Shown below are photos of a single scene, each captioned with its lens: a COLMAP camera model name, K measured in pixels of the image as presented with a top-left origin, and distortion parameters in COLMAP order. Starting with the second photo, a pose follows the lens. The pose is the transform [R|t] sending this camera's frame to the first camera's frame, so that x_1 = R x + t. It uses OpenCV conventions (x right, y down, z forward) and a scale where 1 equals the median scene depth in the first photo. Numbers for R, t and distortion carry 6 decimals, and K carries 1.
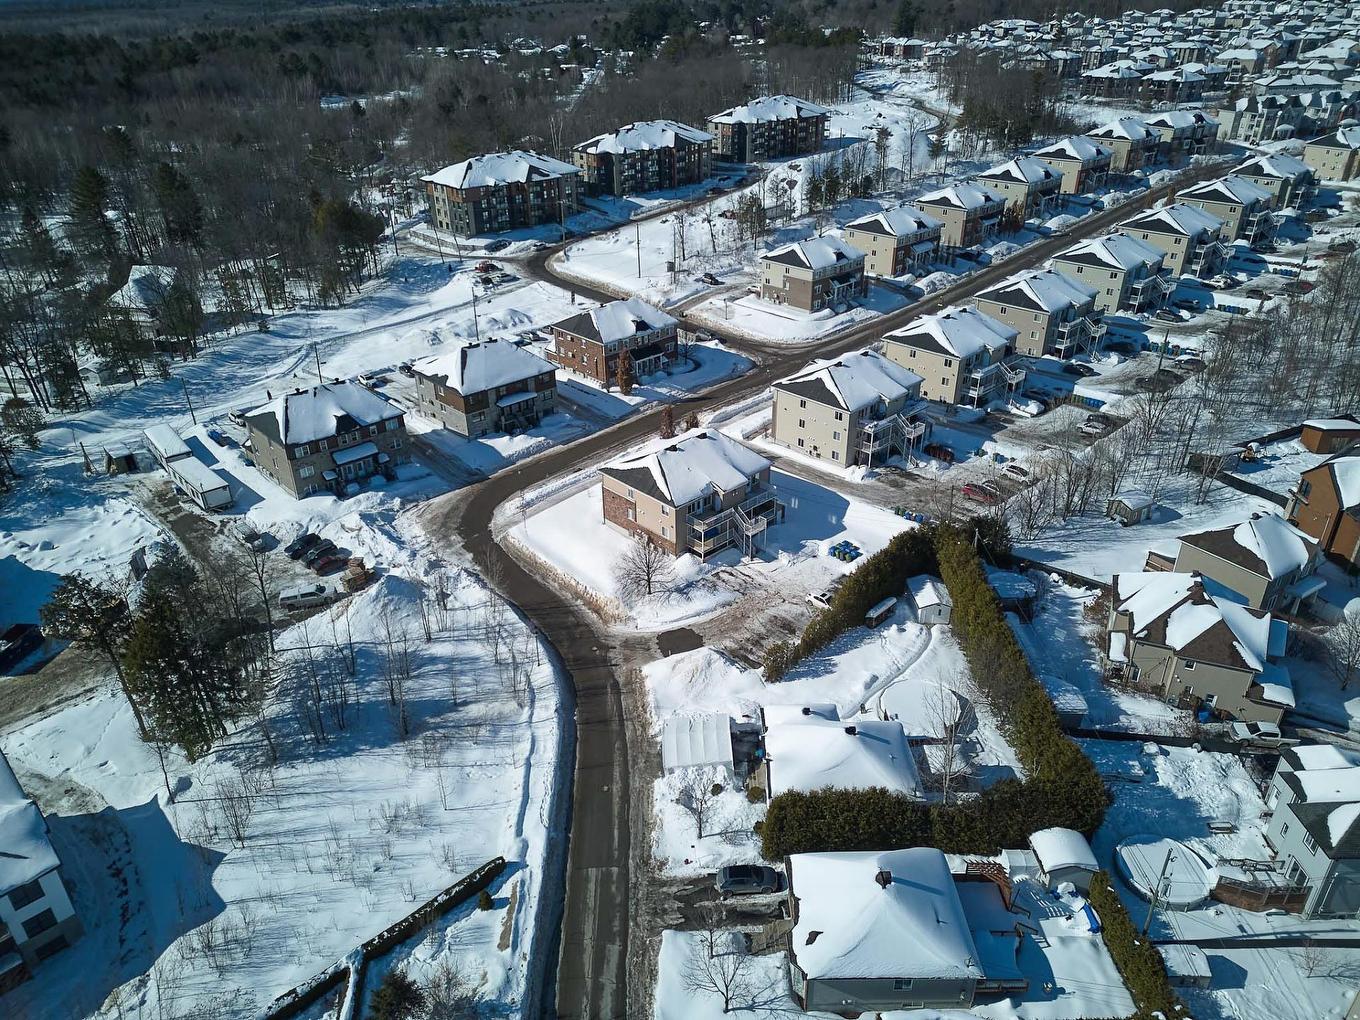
lens RADIAL K [[937.1, 0, 680.0], [0, 937.1, 510.0], [0, 0, 1]] dist [0.065257, -0.049981]
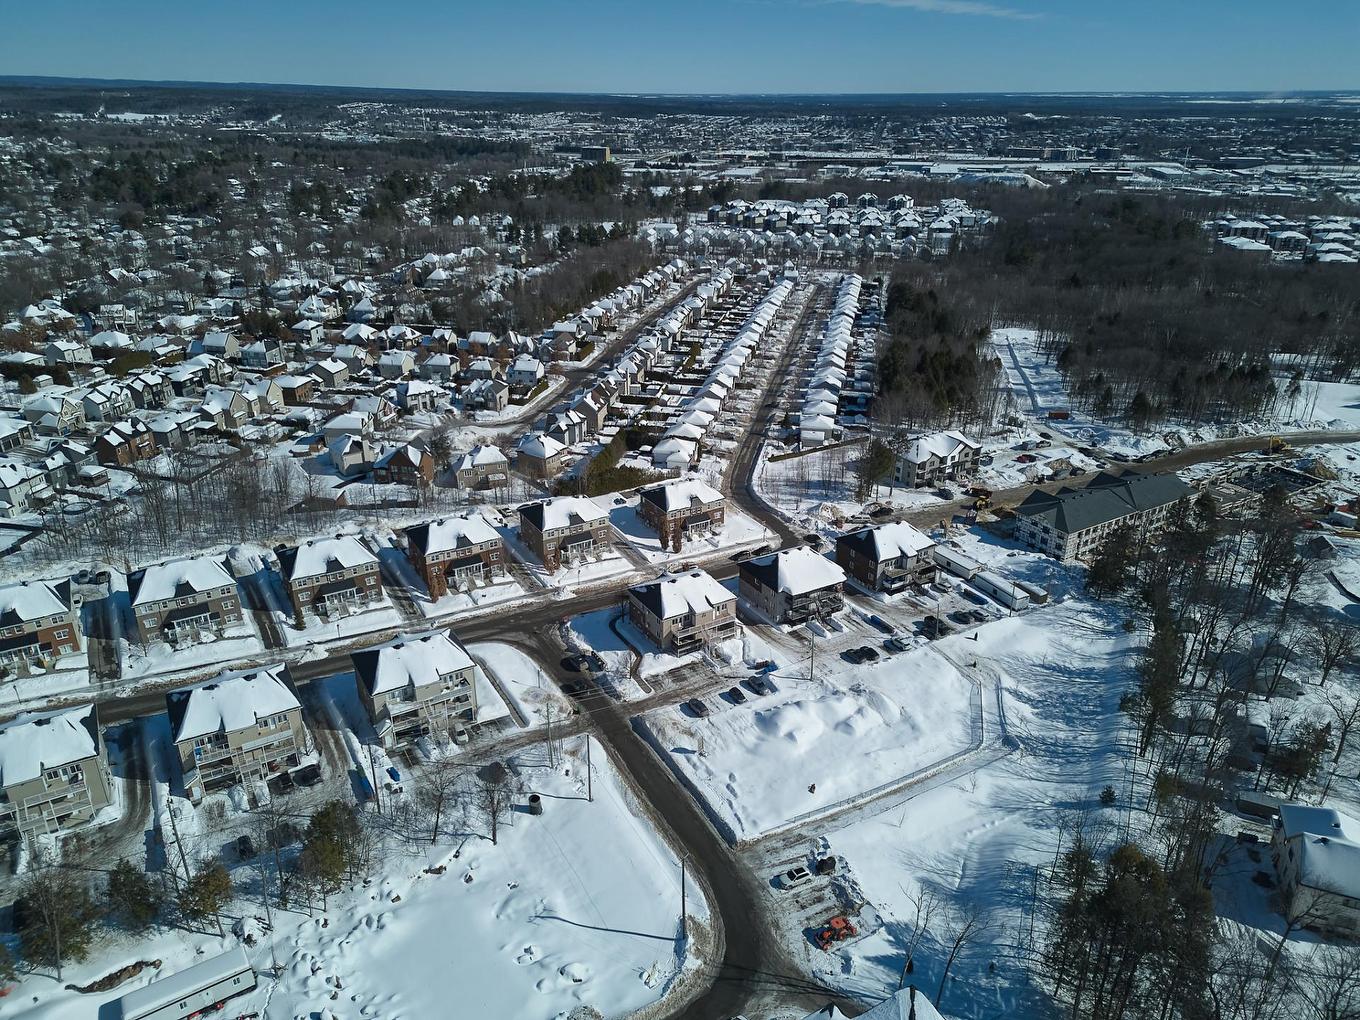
lens RADIAL K [[937.1, 0, 680.0], [0, 937.1, 510.0], [0, 0, 1]] dist [0.065257, -0.049981]
pose [[-0.974743, -0.079200, 0.208816, -0.473343], [0.115853, 0.620044, 0.775966, -1.823168], [-0.190931, 0.780559, -0.595208, 2.560237]]
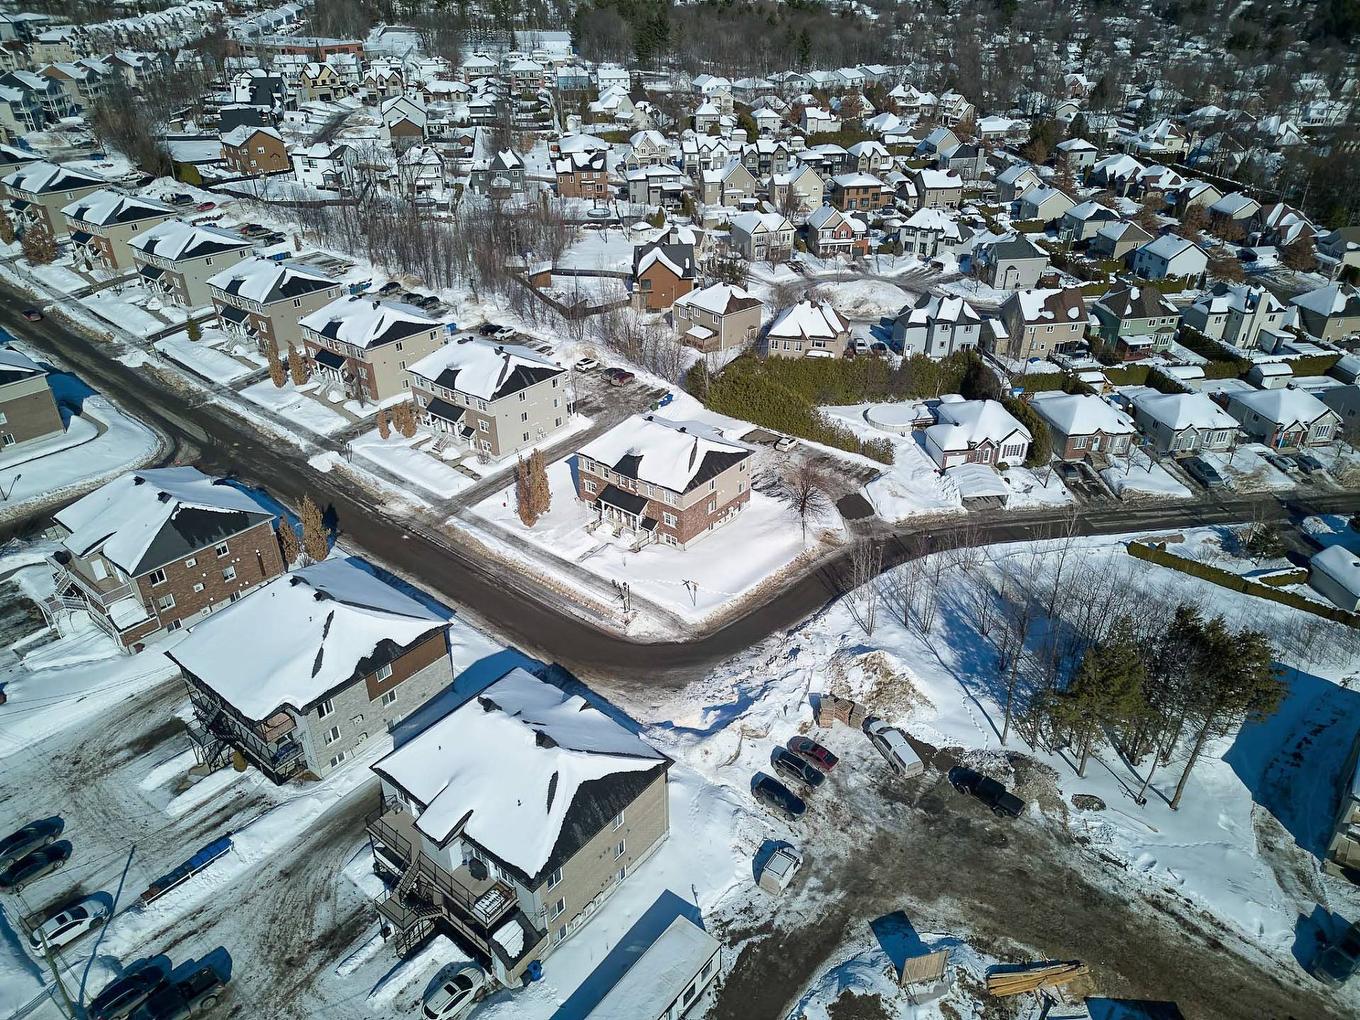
lens RADIAL K [[937.1, 0, 680.0], [0, 937.1, 510.0], [0, 0, 1]] dist [0.065257, -0.049981]
pose [[-0.130250, -0.490492, 0.861657, -1.006642], [0.474769, 0.732091, 0.488505, -0.547606], [-0.870419, 0.472716, 0.137515, 1.021591]]
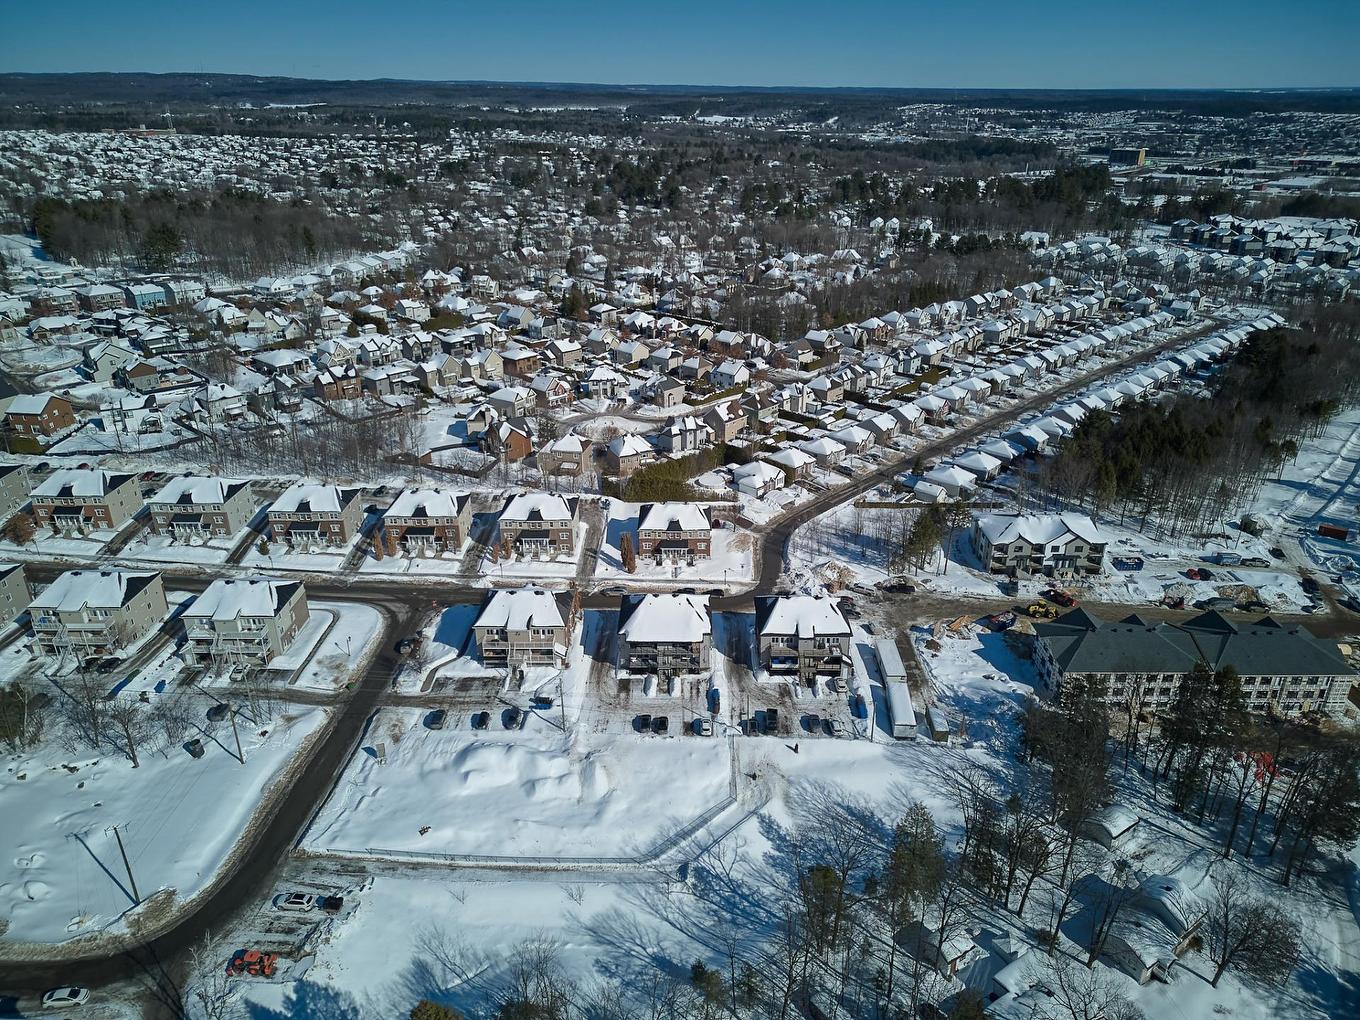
lens RADIAL K [[931.5, 0, 680.0], [0, 931.5, 510.0], [0, 0, 1]] dist [0.081831, -0.063715]
pose [[-0.716551, -0.267553, 0.644182, -1.407160], [0.341654, 0.670528, 0.658532, -1.503667], [-0.608134, 0.691959, -0.389056, 1.990096]]
